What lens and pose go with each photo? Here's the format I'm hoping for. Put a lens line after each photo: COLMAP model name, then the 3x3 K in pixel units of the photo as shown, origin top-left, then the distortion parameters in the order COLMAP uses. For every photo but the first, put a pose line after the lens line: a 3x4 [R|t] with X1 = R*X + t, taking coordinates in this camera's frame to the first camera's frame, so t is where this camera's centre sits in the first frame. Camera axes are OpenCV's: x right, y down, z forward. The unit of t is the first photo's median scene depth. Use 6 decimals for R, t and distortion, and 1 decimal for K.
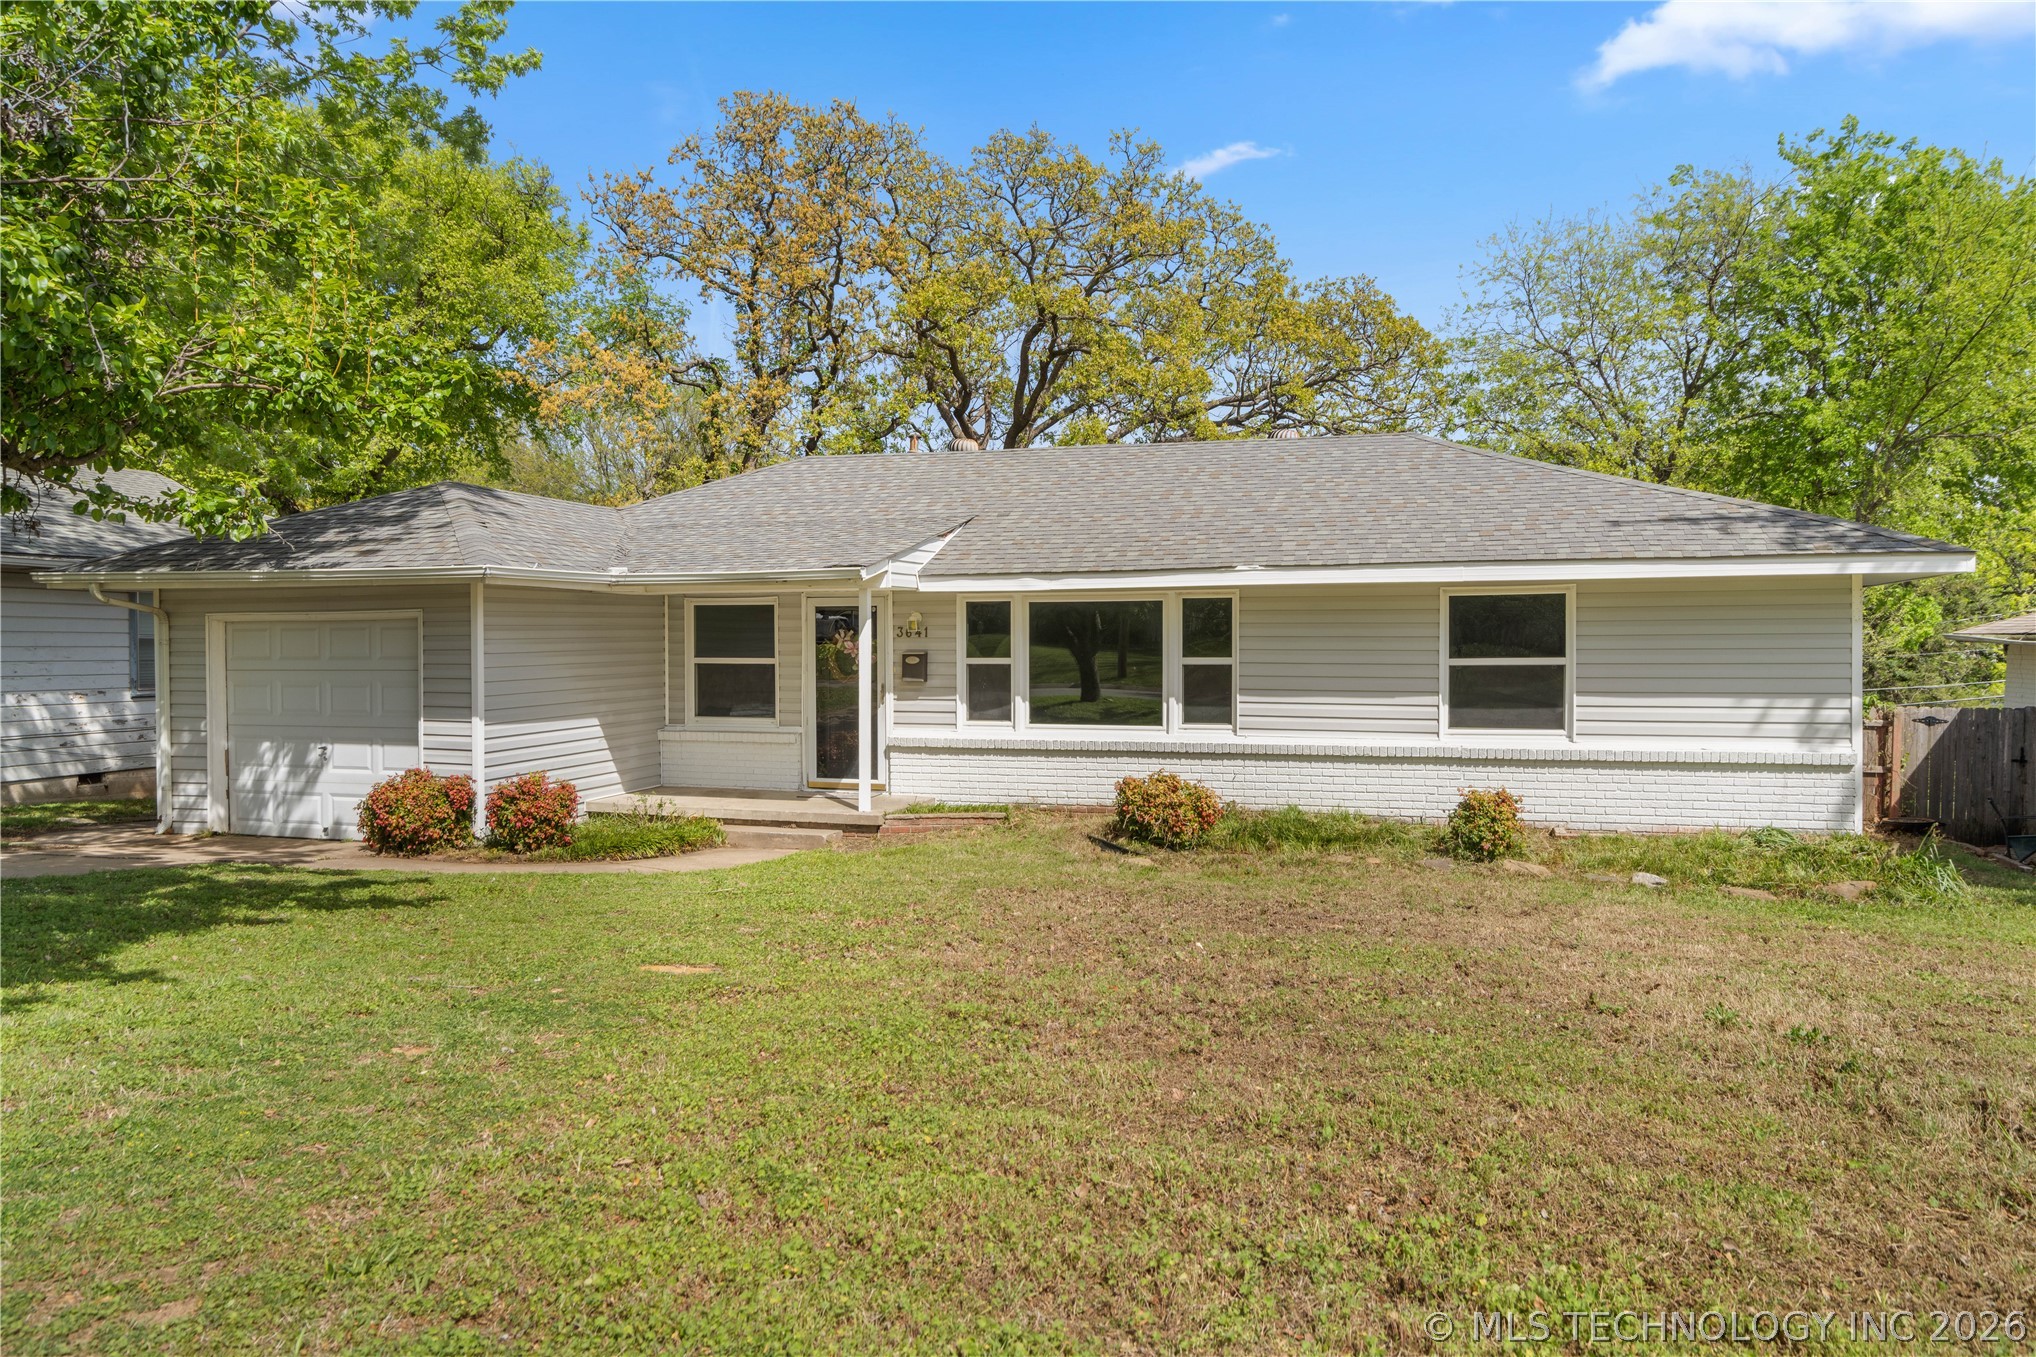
lens RADIAL K [[1383.7, 0, 1077.0], [0, 1383.7, 750.3], [0, 0, 1]] dist [0.012610, -0.002155]
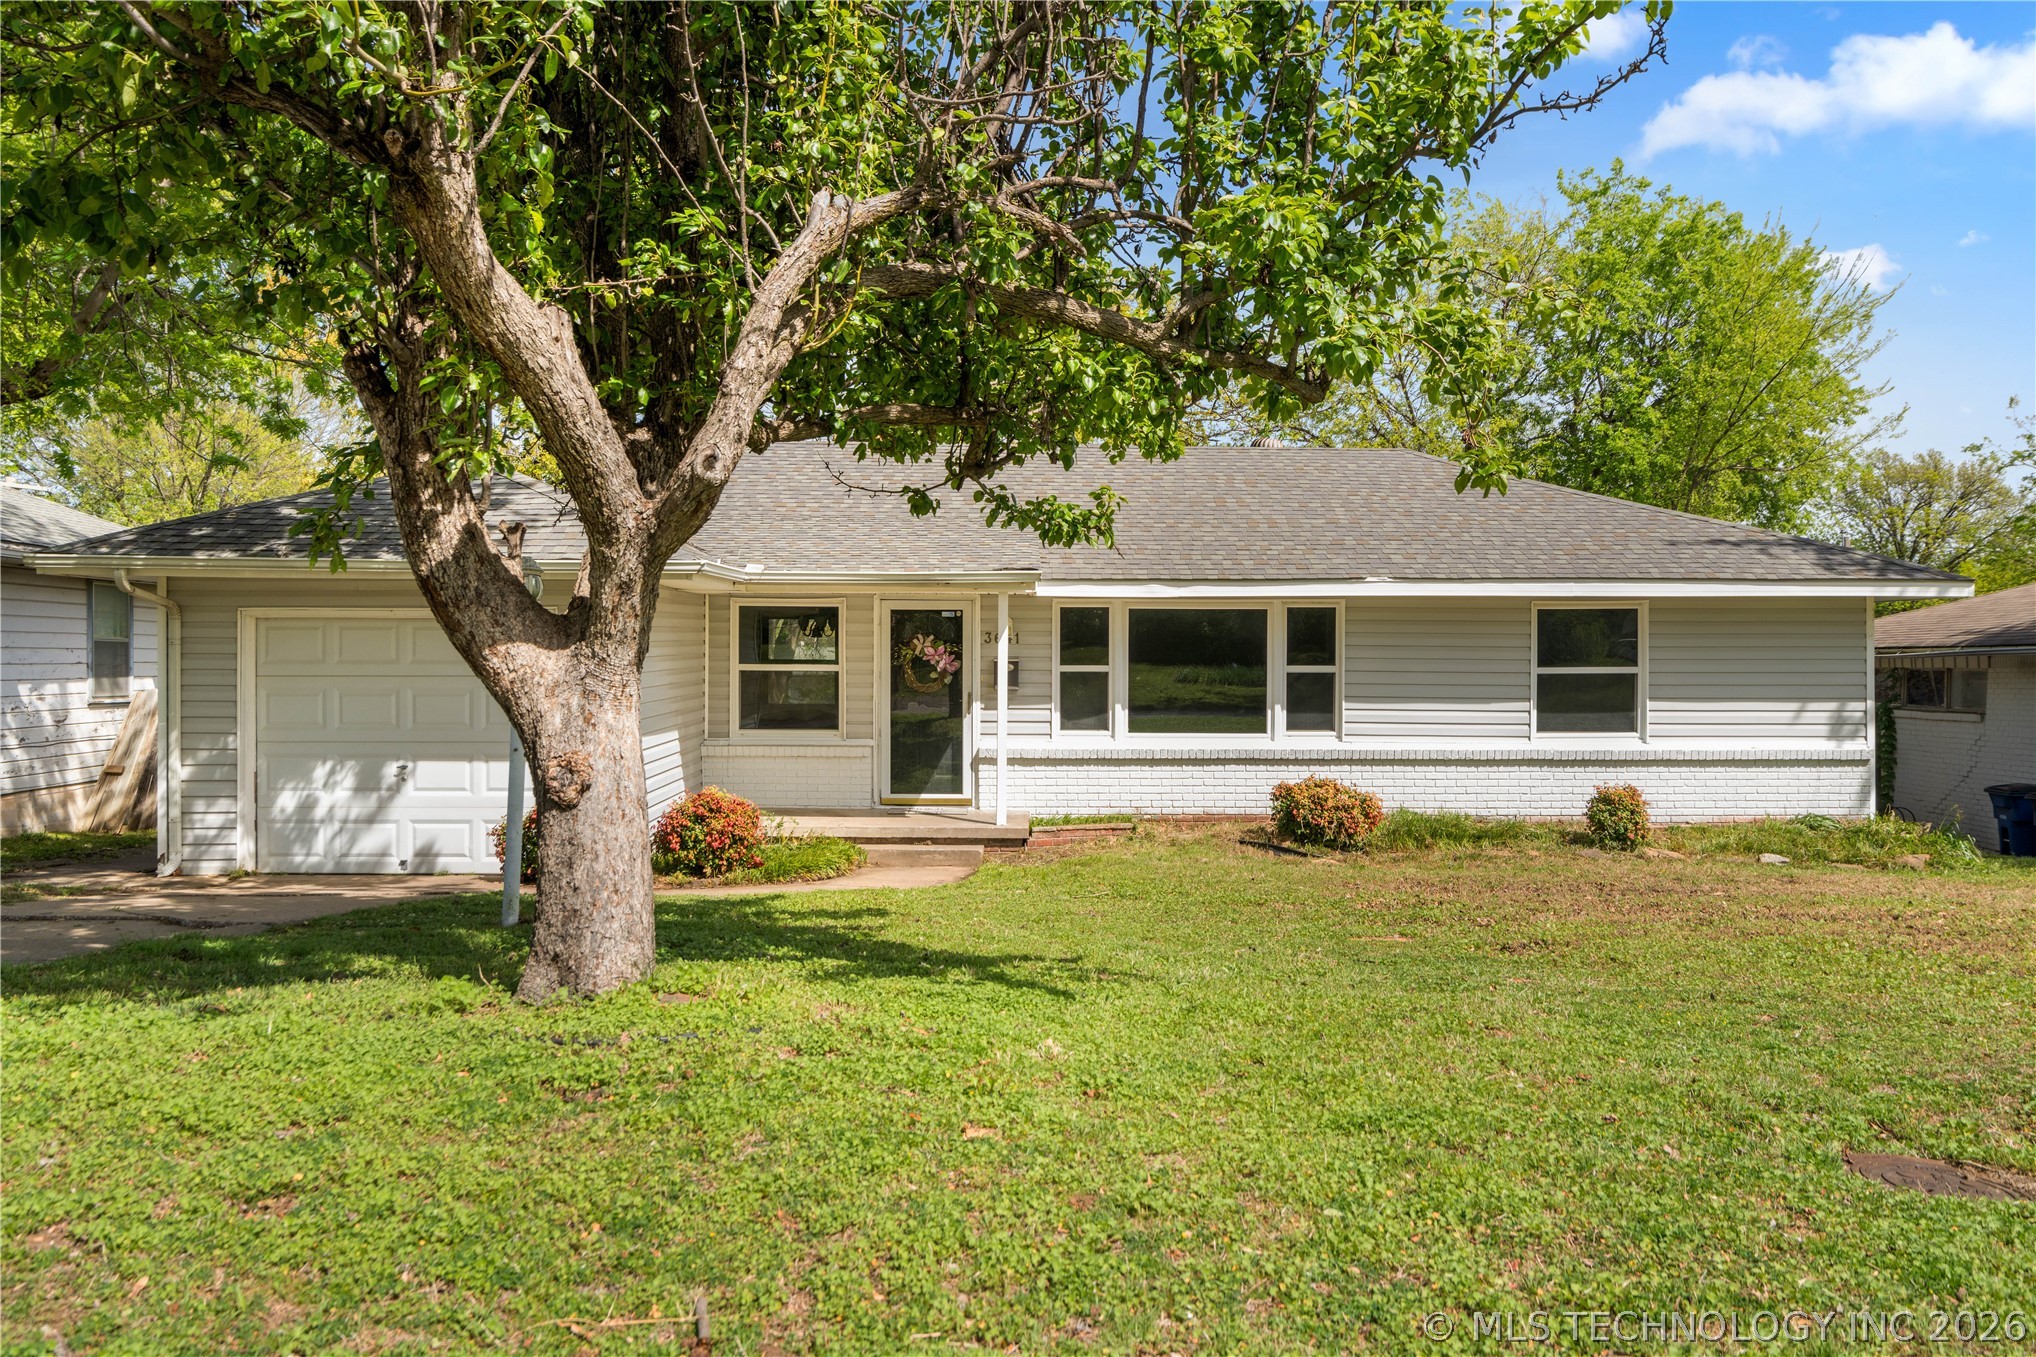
lens RADIAL K [[1598.9, 0, 1101.8], [0, 1598.9, 775.2], [0, 0, 1]] dist [0.022981, -0.000015]
pose [[0.948834, -0.017236, 0.315306, -0.431948], [0.017881, 0.999840, 0.000846, 0.009988], [-0.315270, 0.004835, 0.948990, -0.071661]]
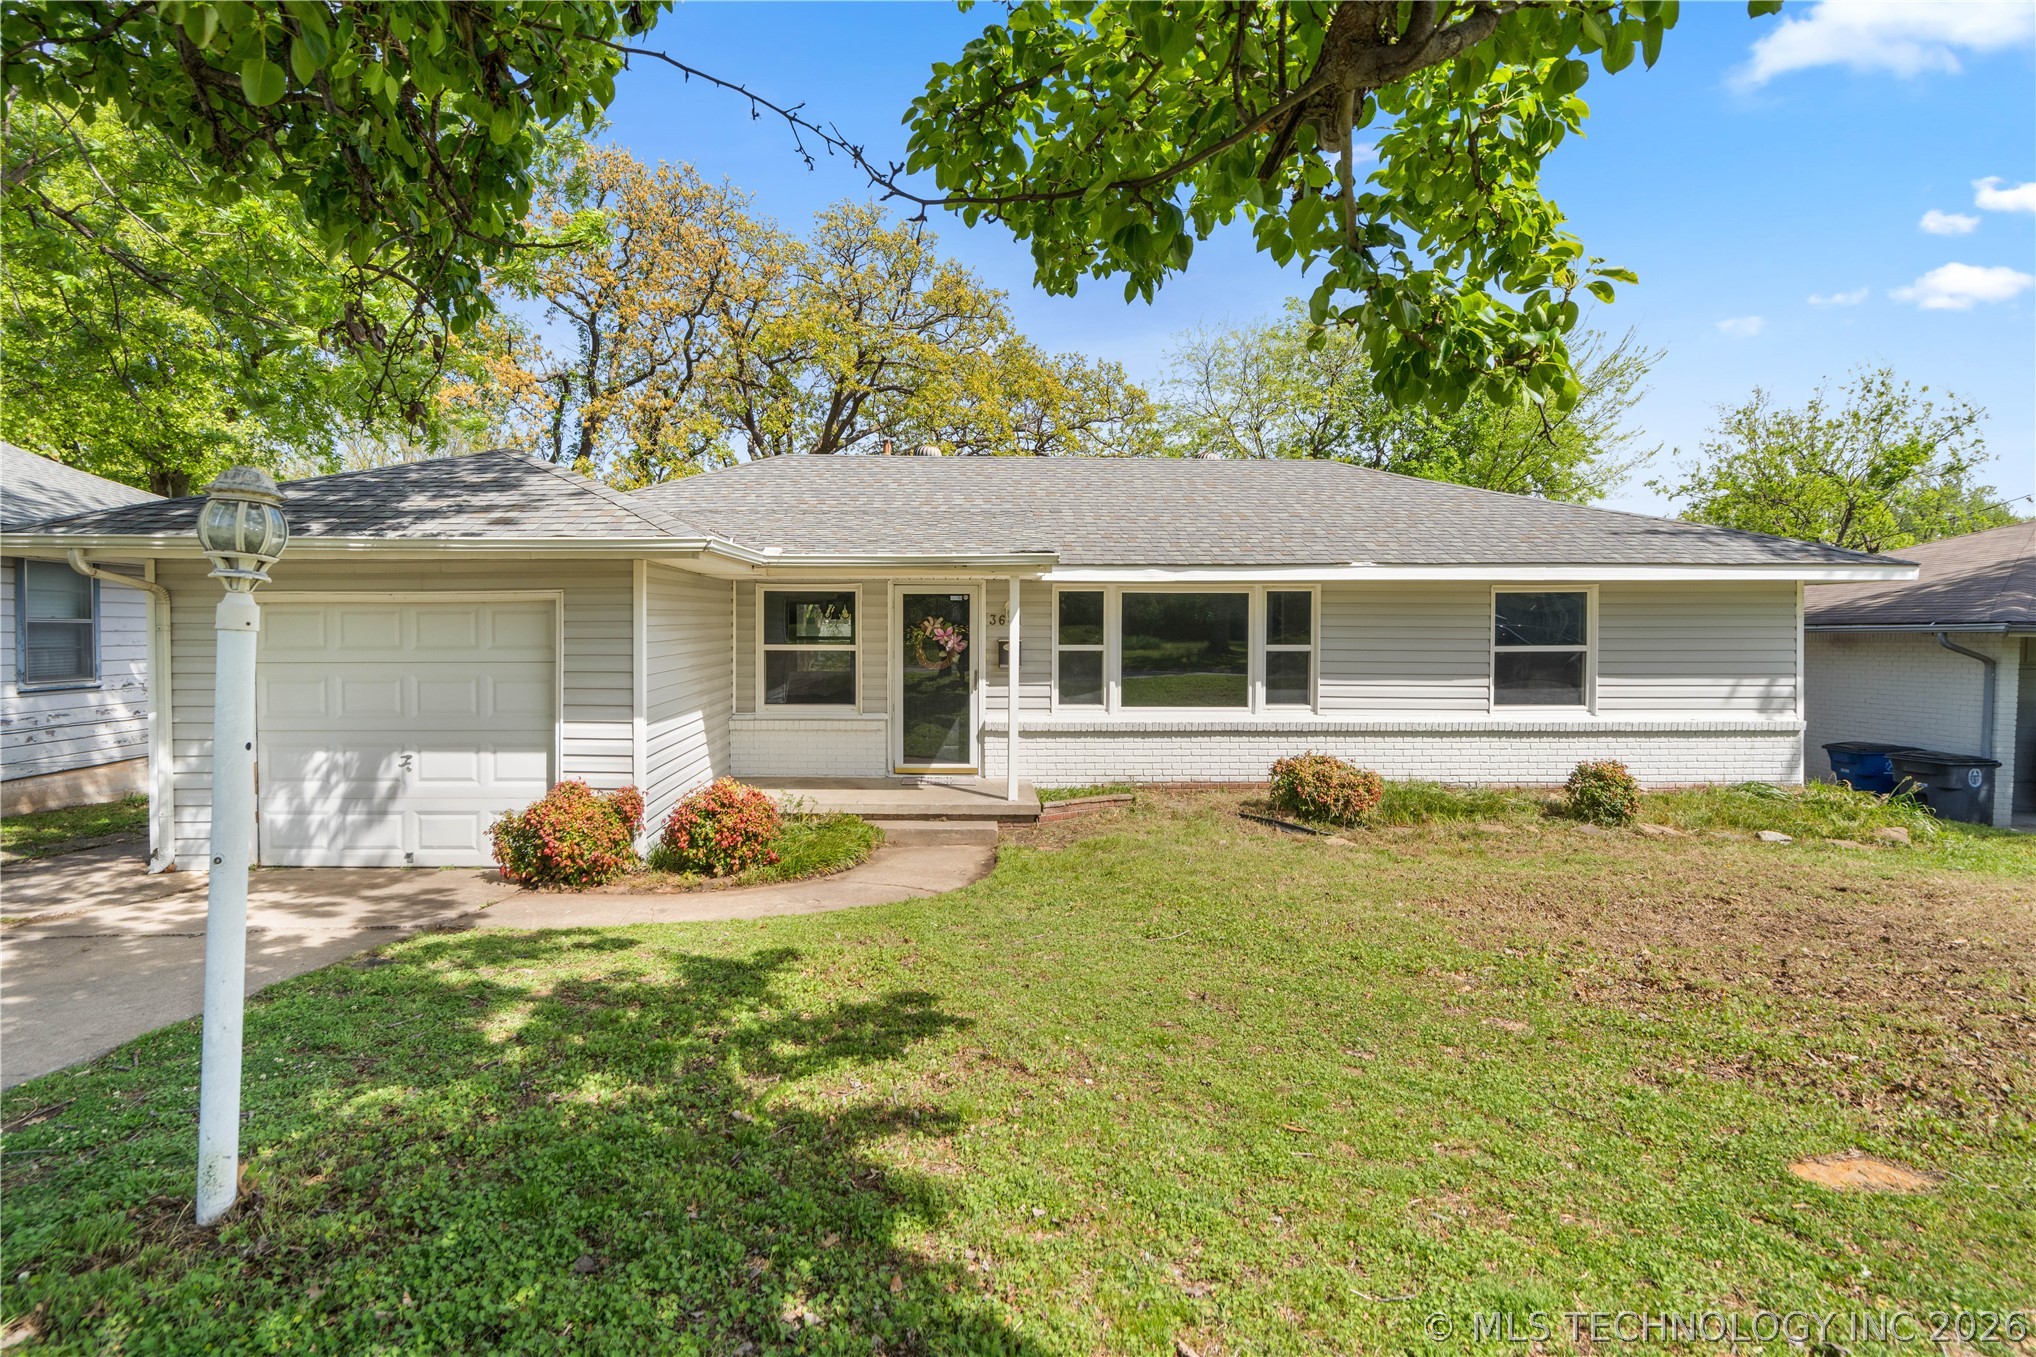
lens RADIAL K [[966.8, 0, 995.7], [0, 966.8, 696.3], [0, 0, 1]] dist [-0.000908, 0.002044]
pose [[0.952786, -0.016874, 0.303174, -0.371112], [0.018970, 0.999812, -0.003969, -0.027630], [-0.303050, 0.009533, 0.952927, 0.337168]]
